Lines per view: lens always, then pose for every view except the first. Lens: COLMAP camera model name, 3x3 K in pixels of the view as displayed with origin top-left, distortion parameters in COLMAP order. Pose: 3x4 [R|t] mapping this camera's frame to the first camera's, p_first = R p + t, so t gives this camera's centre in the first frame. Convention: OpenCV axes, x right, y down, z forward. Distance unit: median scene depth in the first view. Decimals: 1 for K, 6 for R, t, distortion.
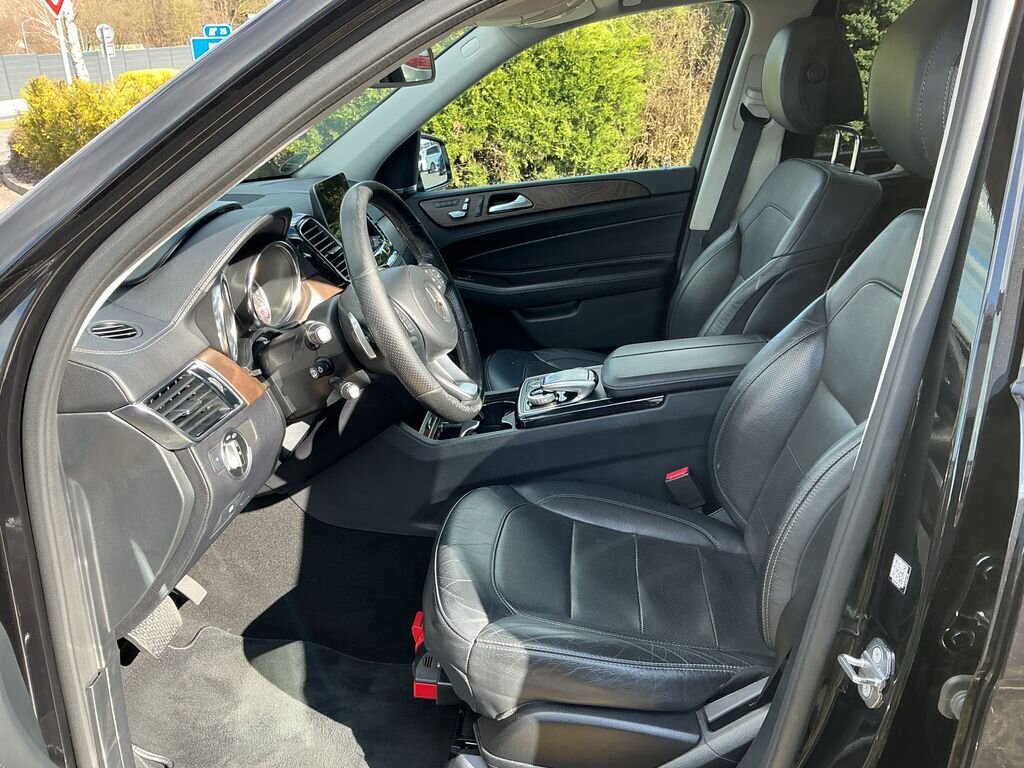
lens RADIAL K [[854.1, 0, 513.3], [0, 854.1, 380.3], [0, 0, 1]] dist [0.092405, -0.163687]
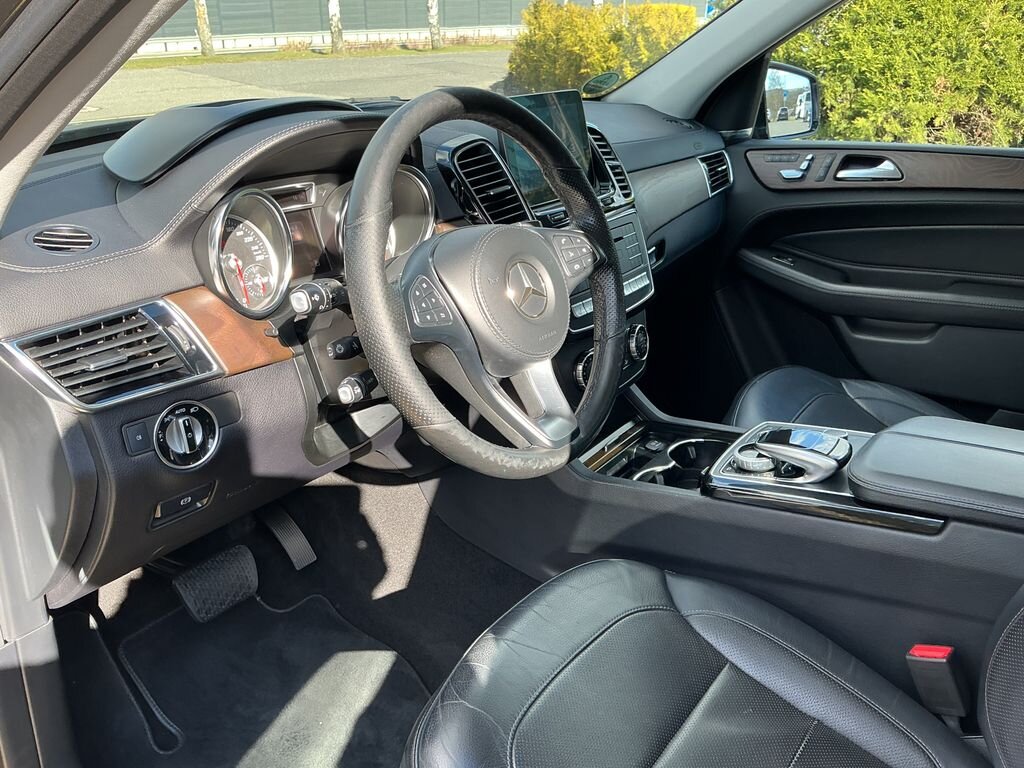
lens RADIAL K [[854.1, 0, 513.3], [0, 854.1, 380.3], [0, 0, 1]] dist [0.092405, -0.163687]
pose [[0.857335, 0.256401, -0.446358, 0.104940], [-0.230350, 0.966551, 0.112773, -0.048179], [0.460342, 0.006135, 0.887720, 0.218308]]
